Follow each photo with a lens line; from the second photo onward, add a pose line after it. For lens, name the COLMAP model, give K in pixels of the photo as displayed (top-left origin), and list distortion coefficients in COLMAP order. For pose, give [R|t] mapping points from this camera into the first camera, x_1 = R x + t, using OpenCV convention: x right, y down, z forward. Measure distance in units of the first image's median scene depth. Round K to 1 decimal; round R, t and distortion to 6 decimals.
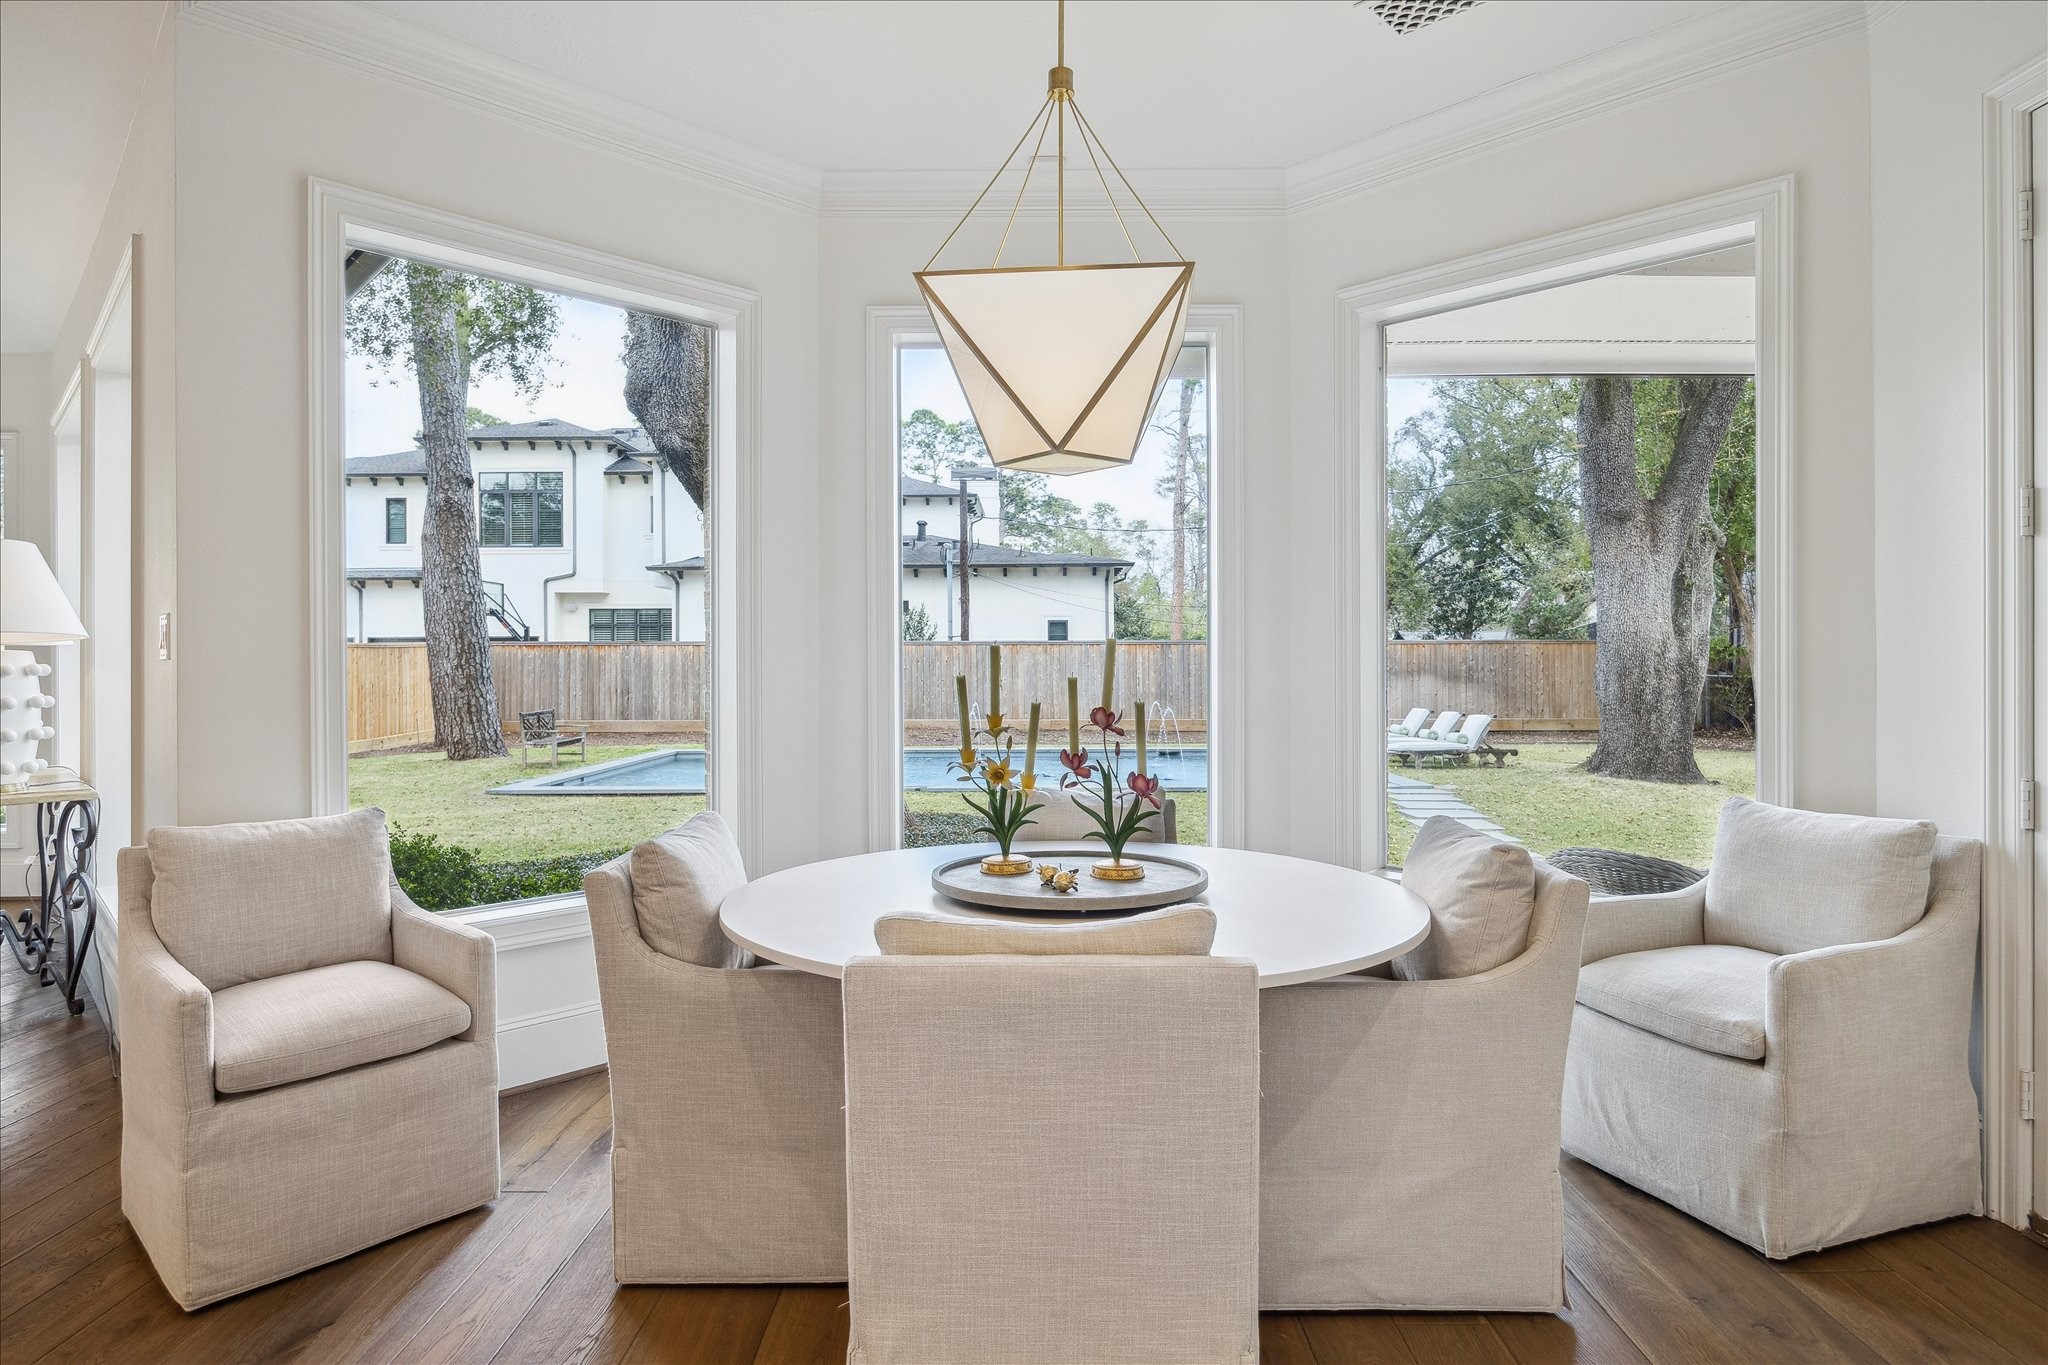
lens RADIAL K [[1125.2, 0, 1020.6], [0, 1125.2, 669.6], [0, 0, 1]] dist [-0.006498, 0.000569]
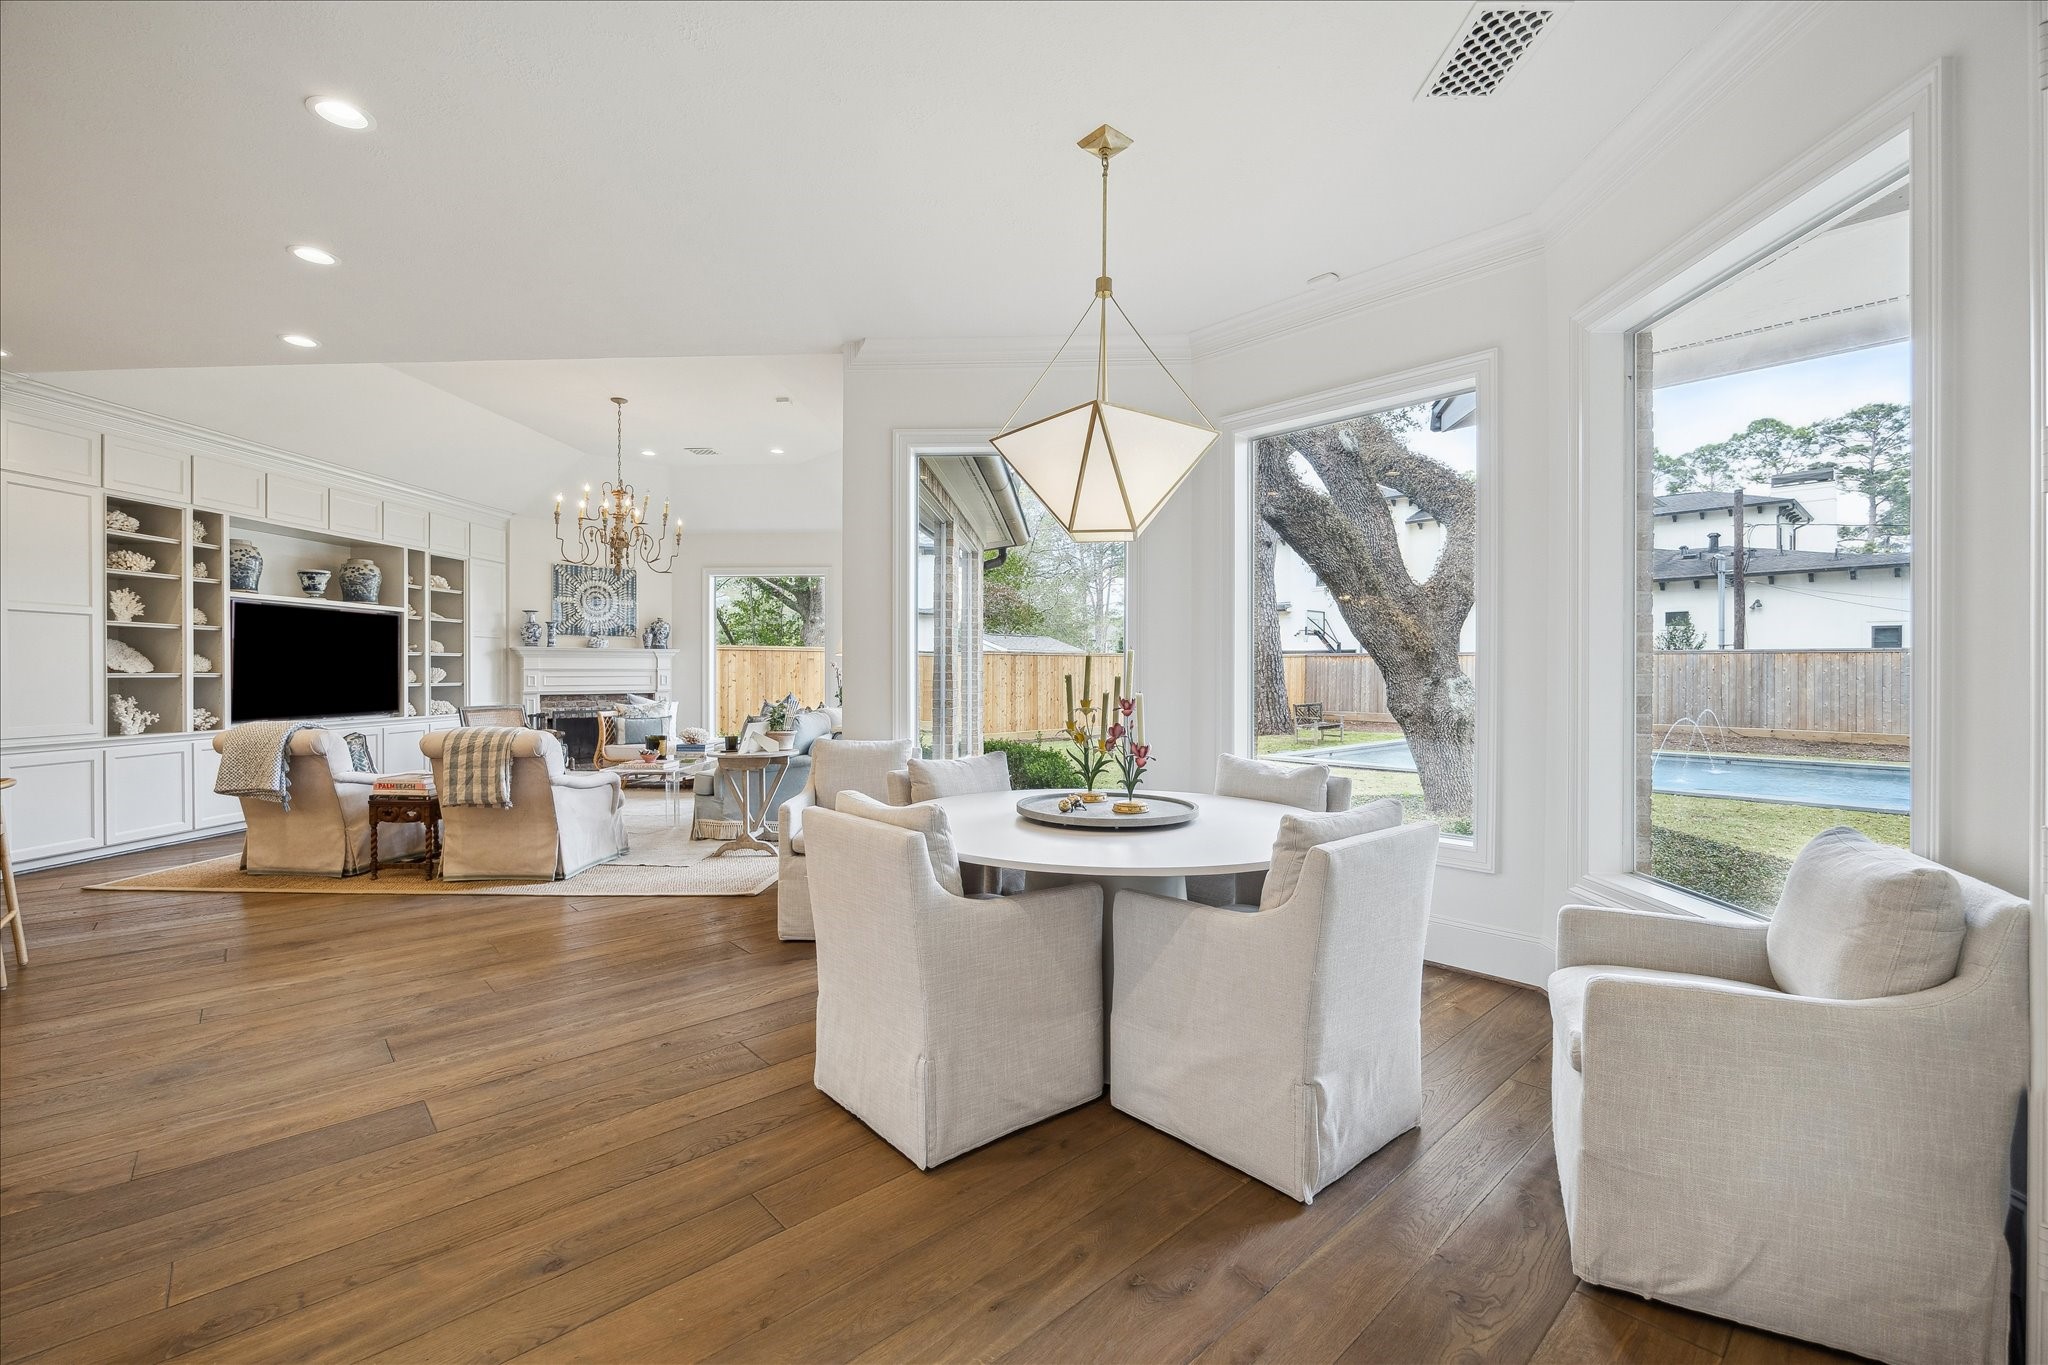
lens RADIAL K [[859.5, 0, 1025.2], [0, 859.5, 673.9], [0, 0, 1]] dist [-0.013595, -0.000085]
pose [[0.682320, 0.008543, -0.731004, 0.071233], [-0.009266, 0.999952, 0.003037, 0.000184], [0.730995, 0.004701, 0.682367, 0.011343]]
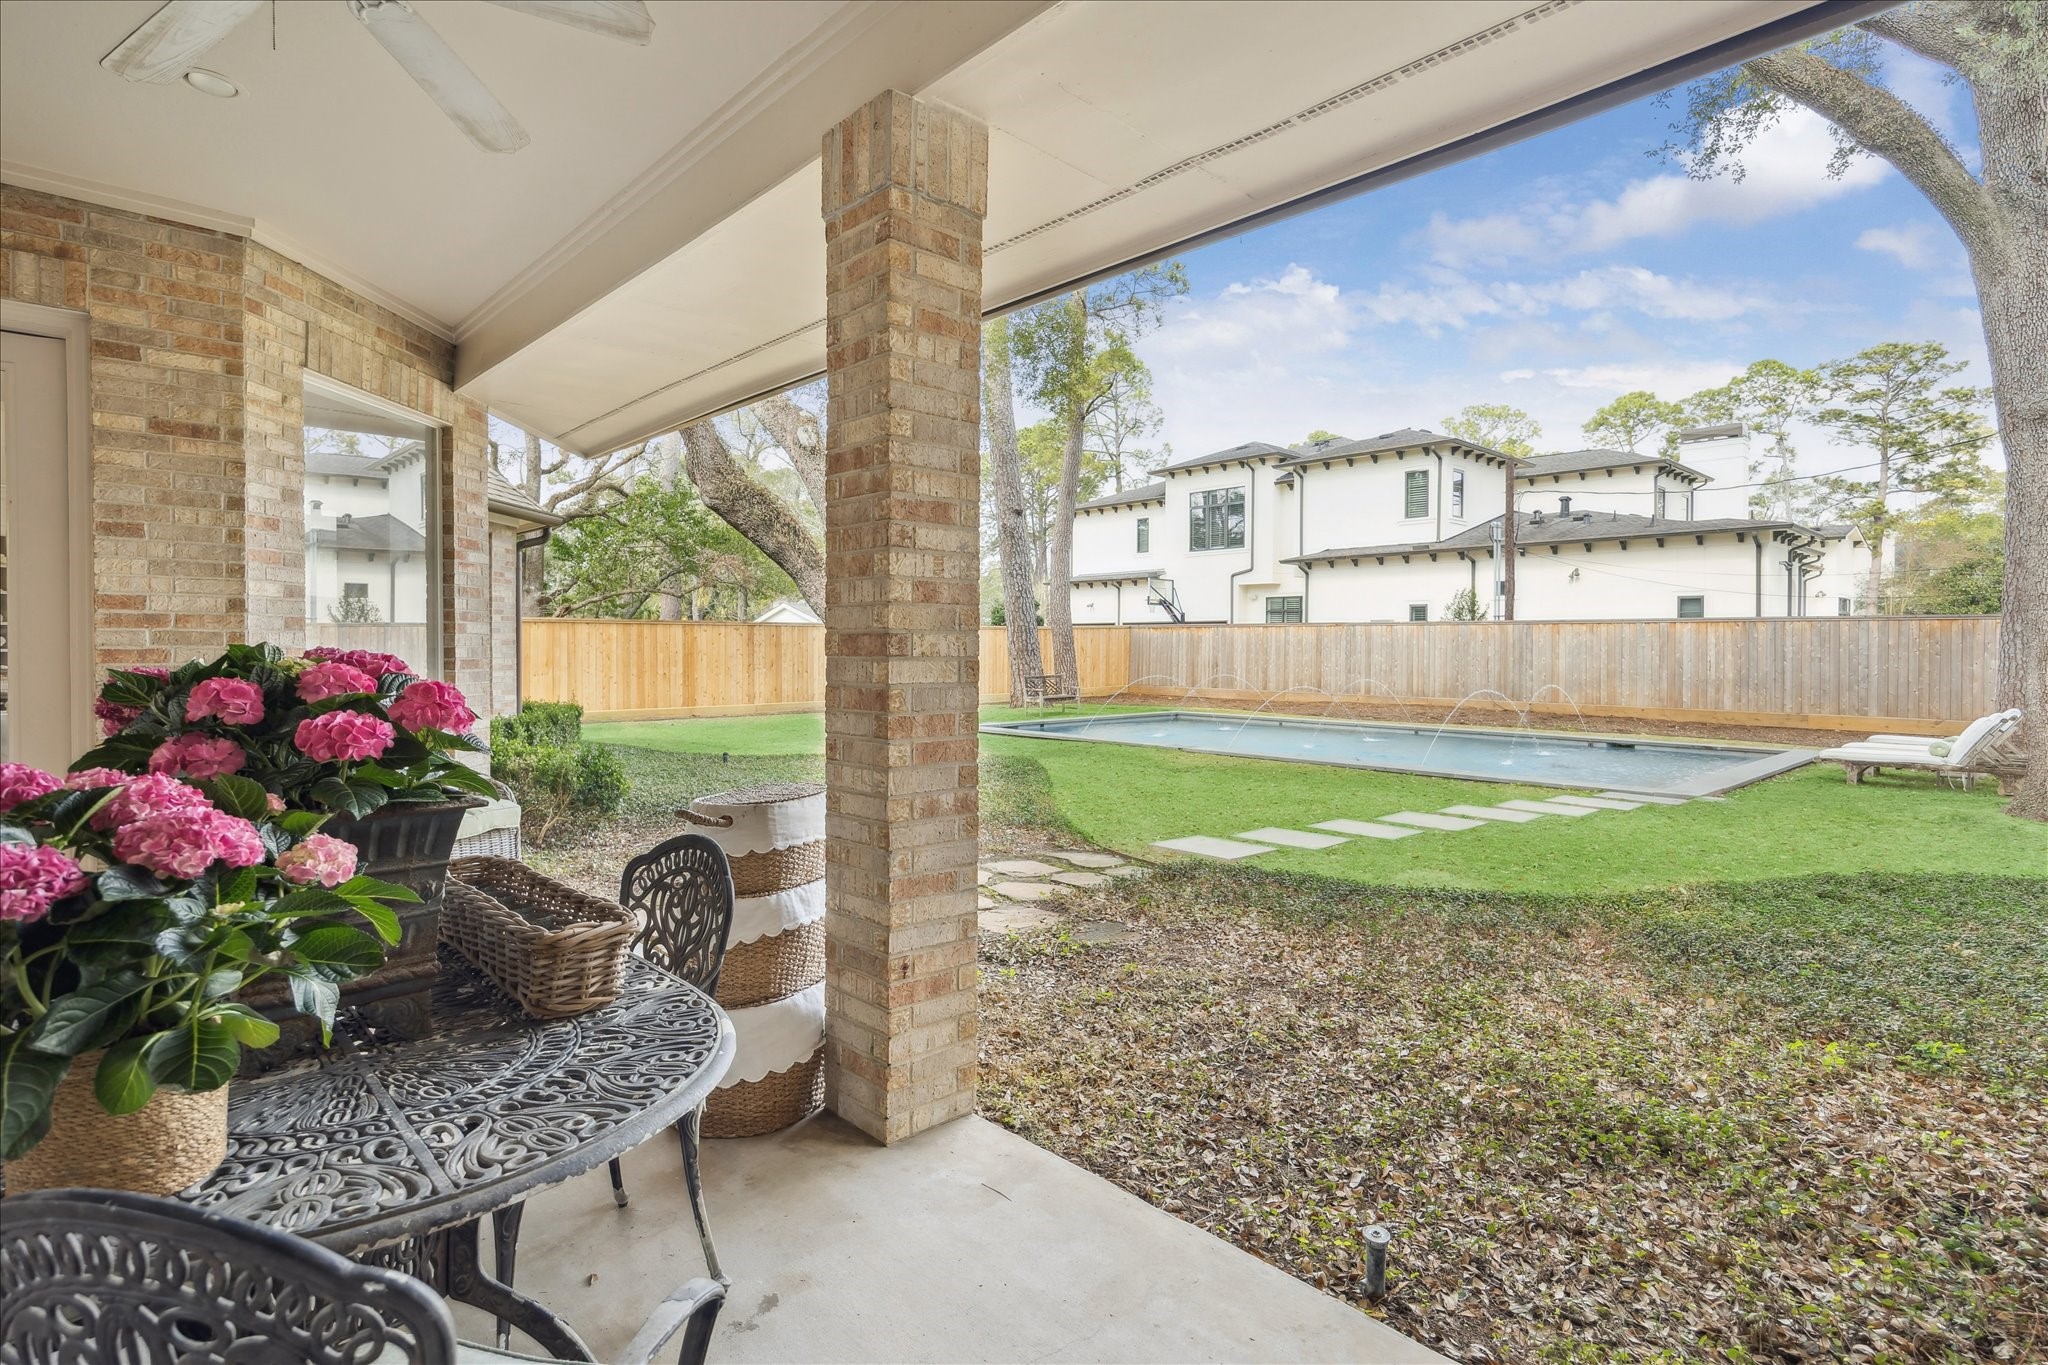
lens RADIAL K [[996.2, 0, 1022.6], [0, 996.2, 672.3], [0, 0, 1]] dist [0.003504, 0.000740]
pose [[0.701077, 0.025591, -0.712626, 0.272786], [-0.009213, 0.999597, 0.026833, 0.000586], [0.713026, -0.012247, 0.701031, 0.085901]]
